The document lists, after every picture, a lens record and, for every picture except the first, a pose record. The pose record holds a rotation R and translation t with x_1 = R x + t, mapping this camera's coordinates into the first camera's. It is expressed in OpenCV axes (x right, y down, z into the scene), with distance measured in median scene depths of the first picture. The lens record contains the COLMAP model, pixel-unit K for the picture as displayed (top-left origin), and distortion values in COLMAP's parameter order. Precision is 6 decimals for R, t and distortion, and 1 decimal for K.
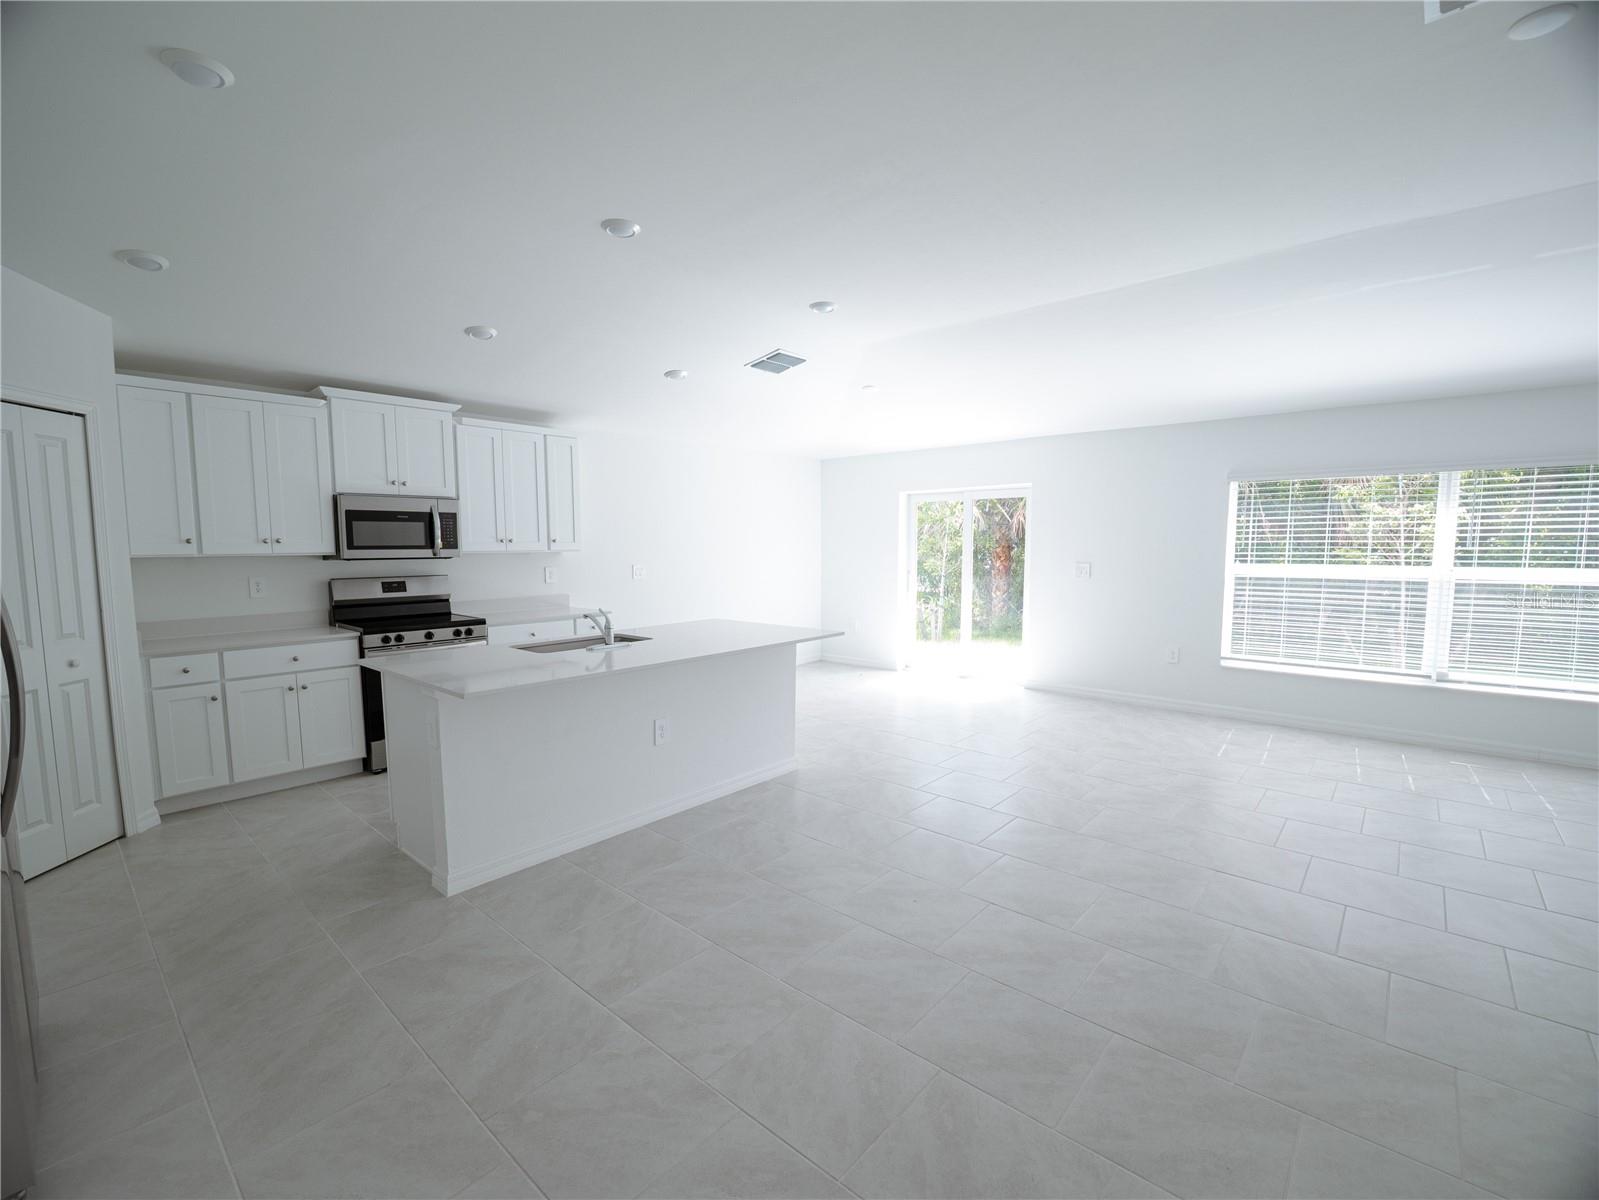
lens RADIAL K [[706.1, 0, 792.7], [0, 706.1, 608.5], [0, 0, 1]] dist [-0.017963, 0.000225]
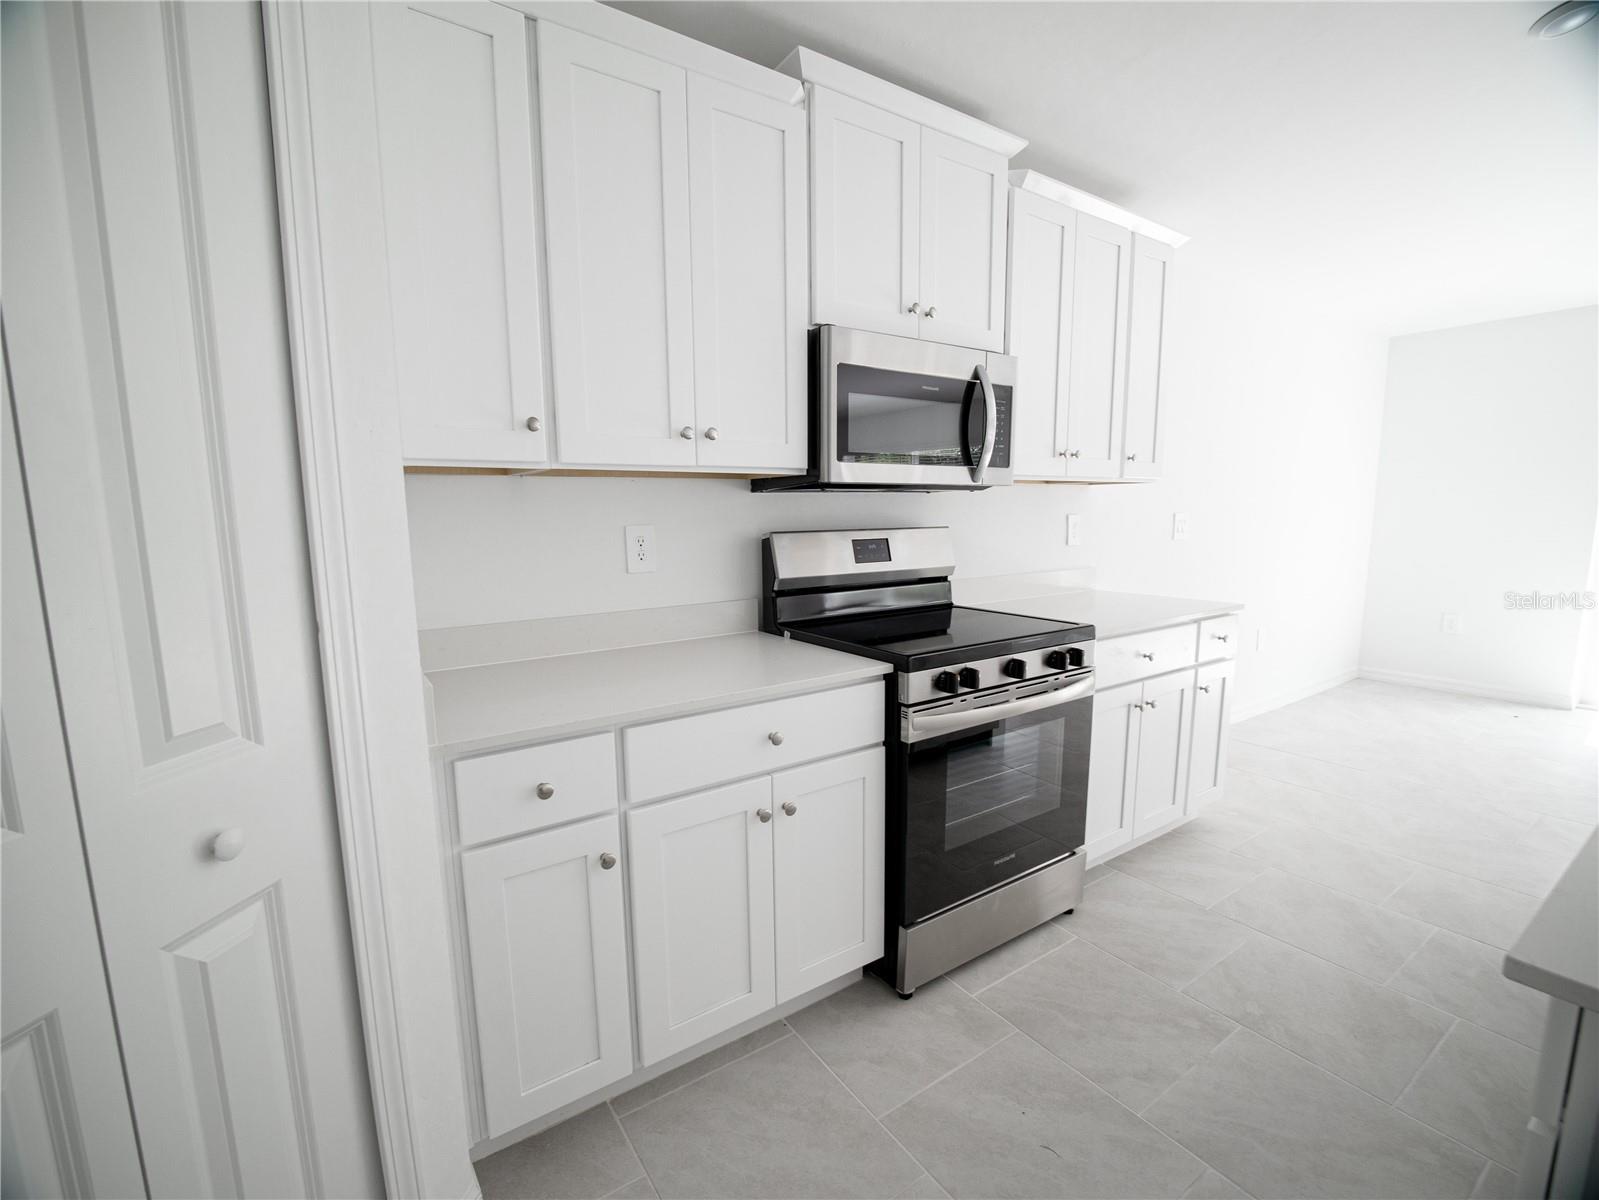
lens RADIAL K [[706.1, 0, 792.7], [0, 706.1, 608.5], [0, 0, 1]] dist [-0.017963, 0.000225]
pose [[0.969396, 0.027714, -0.243934, -0.534341], [-0.016026, 0.998632, 0.049769, -0.015437], [0.244980, -0.044336, 0.968514, 0.556693]]
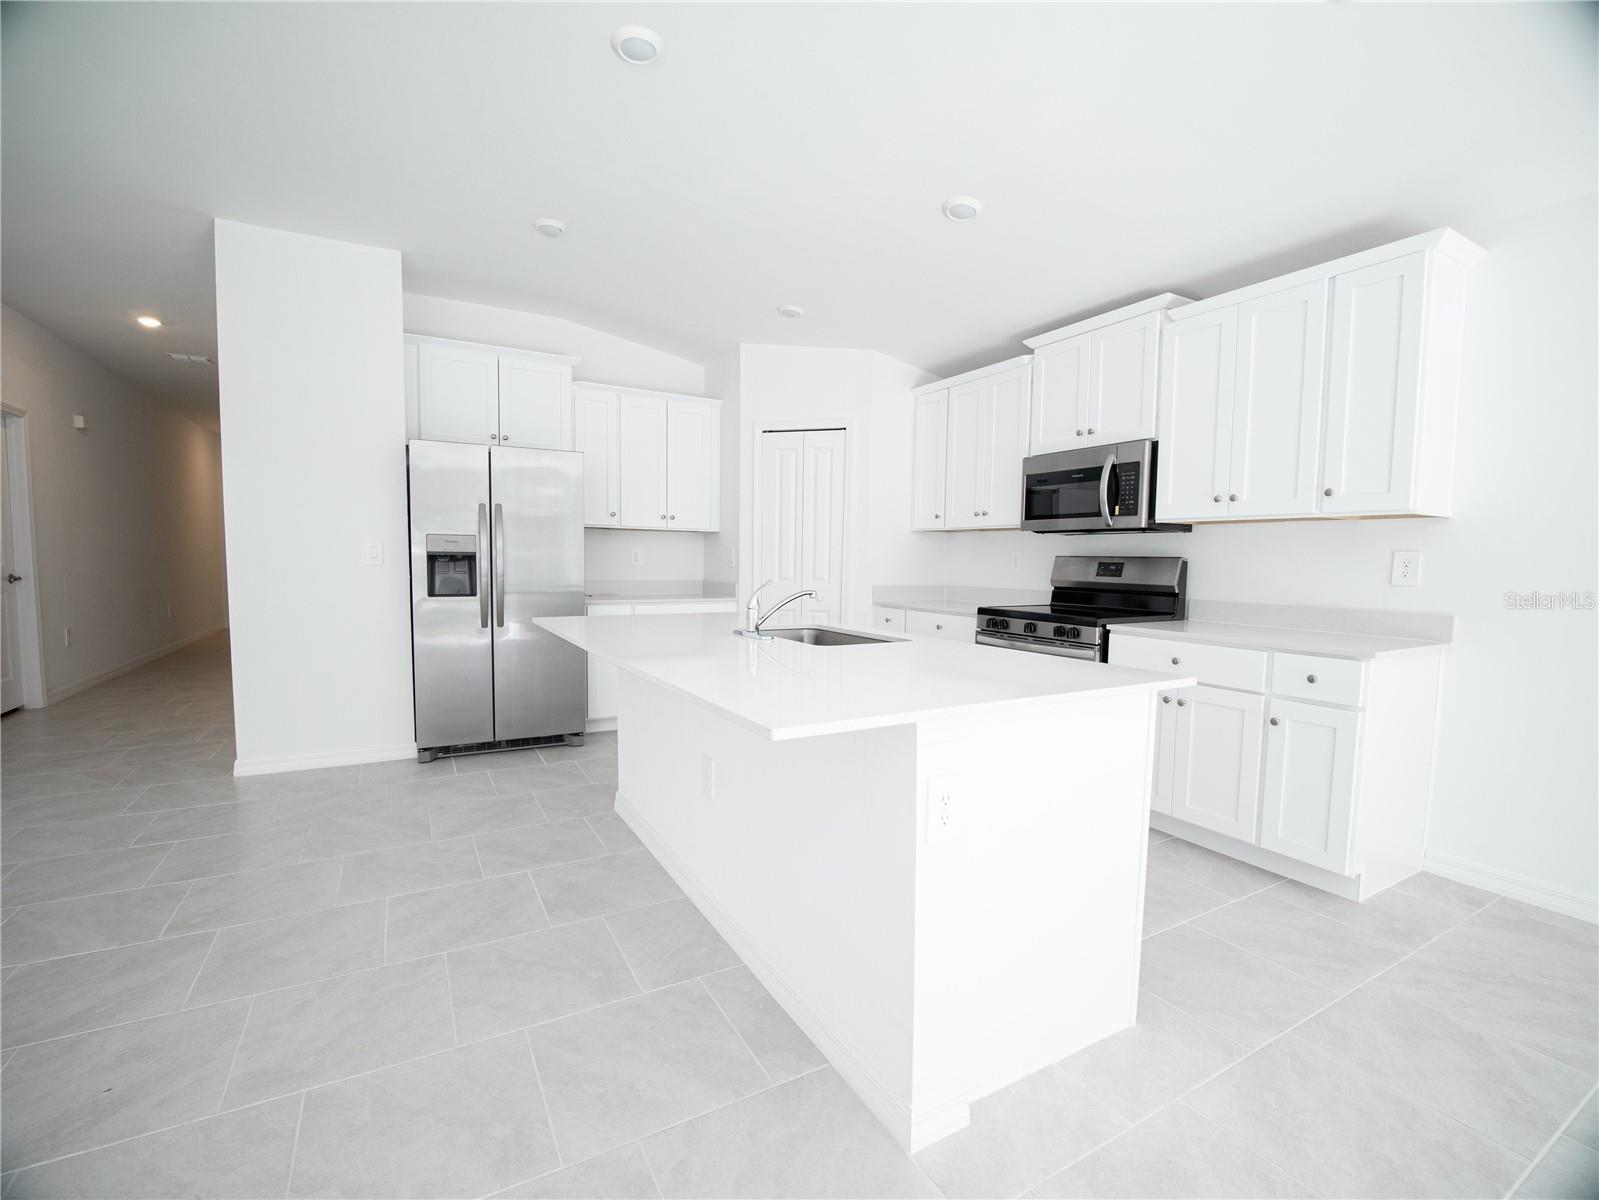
lens RADIAL K [[706.1, 0, 792.7], [0, 706.1, 608.5], [0, 0, 1]] dist [-0.017963, 0.000225]
pose [[-0.326194, 0.067966, -0.942857, 0.287911], [-0.102101, 0.989044, 0.106618, -0.037783], [0.939773, 0.131045, -0.315680, 0.980945]]
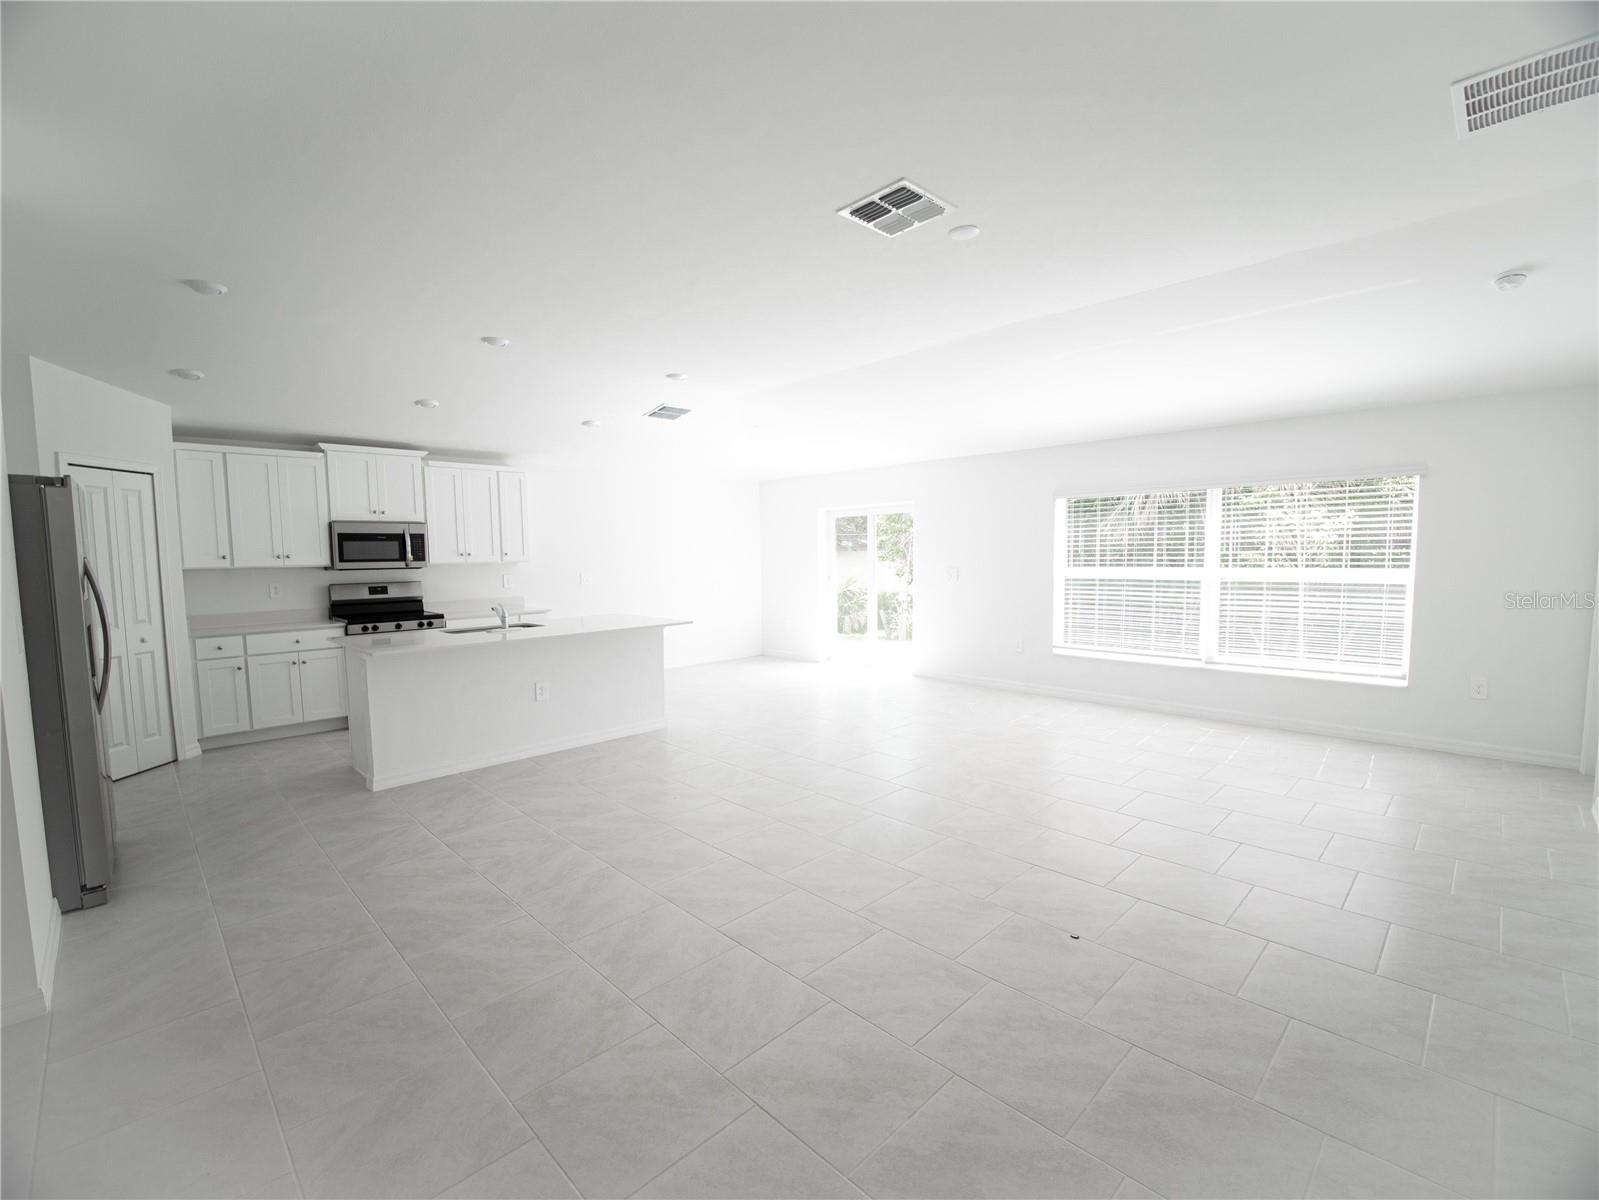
lens RADIAL K [[706.1, 0, 792.7], [0, 706.1, 608.5], [0, 0, 1]] dist [-0.017963, 0.000225]
pose [[0.997655, -0.004583, -0.068290, 0.316850], [0.003721, 0.999912, -0.012745, 0.024410], [0.068343, 0.012461, 0.997584, -0.276380]]
